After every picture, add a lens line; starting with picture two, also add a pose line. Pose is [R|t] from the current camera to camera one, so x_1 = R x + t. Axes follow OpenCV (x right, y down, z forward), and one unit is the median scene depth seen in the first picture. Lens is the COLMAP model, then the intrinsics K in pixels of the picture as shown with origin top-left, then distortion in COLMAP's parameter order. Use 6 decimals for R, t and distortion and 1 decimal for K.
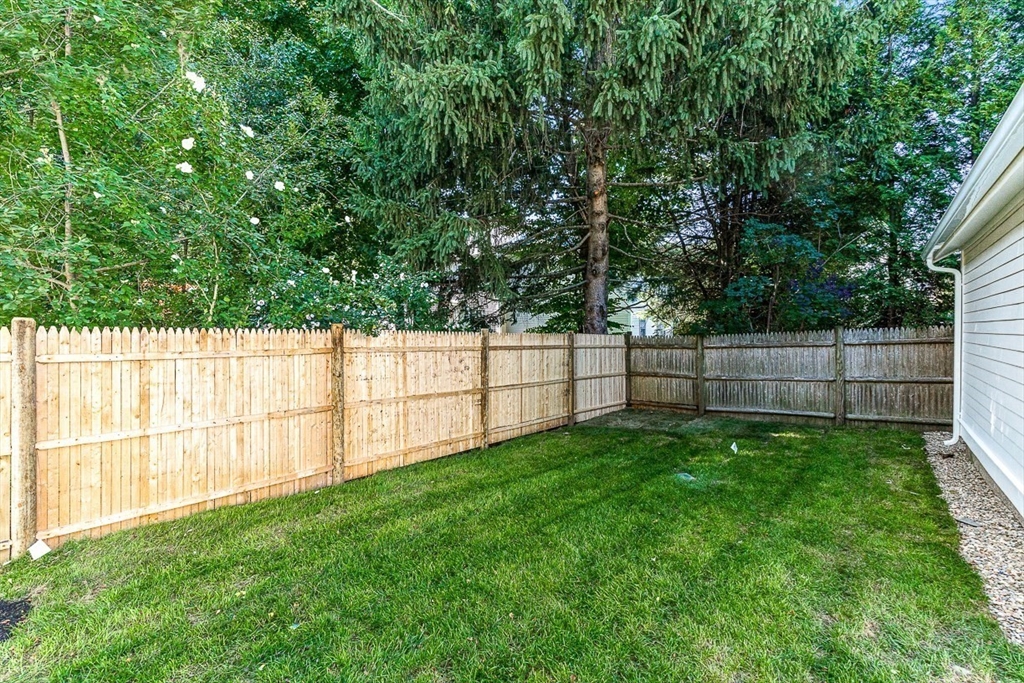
lens RADIAL K [[458.8, 0, 512.8], [0, 458.8, 338.5], [0, 0, 1]] dist [0.000566, -0.000195]
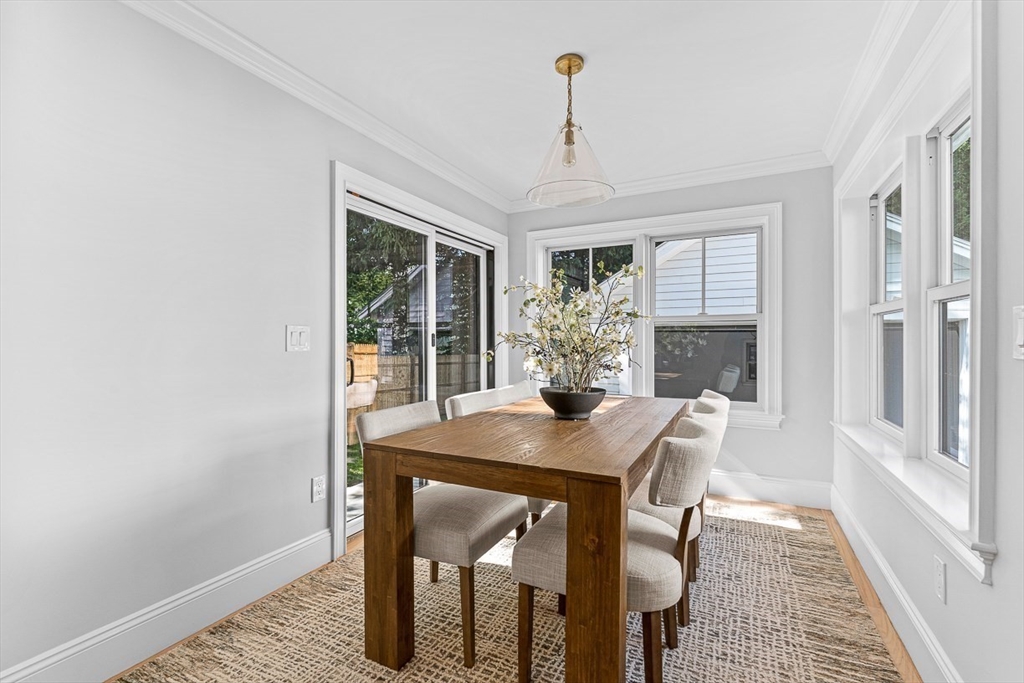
lens RADIAL K [[458.8, 0, 512.4], [0, 458.8, 341.7], [0, 0, 1]] dist [0.000566, -0.000195]
pose [[0.980311, -0.002040, 0.197451, -0.042965], [0.002278, 0.999997, -0.000979, -0.072313], [-0.197448, 0.001409, 0.980312, -0.914536]]
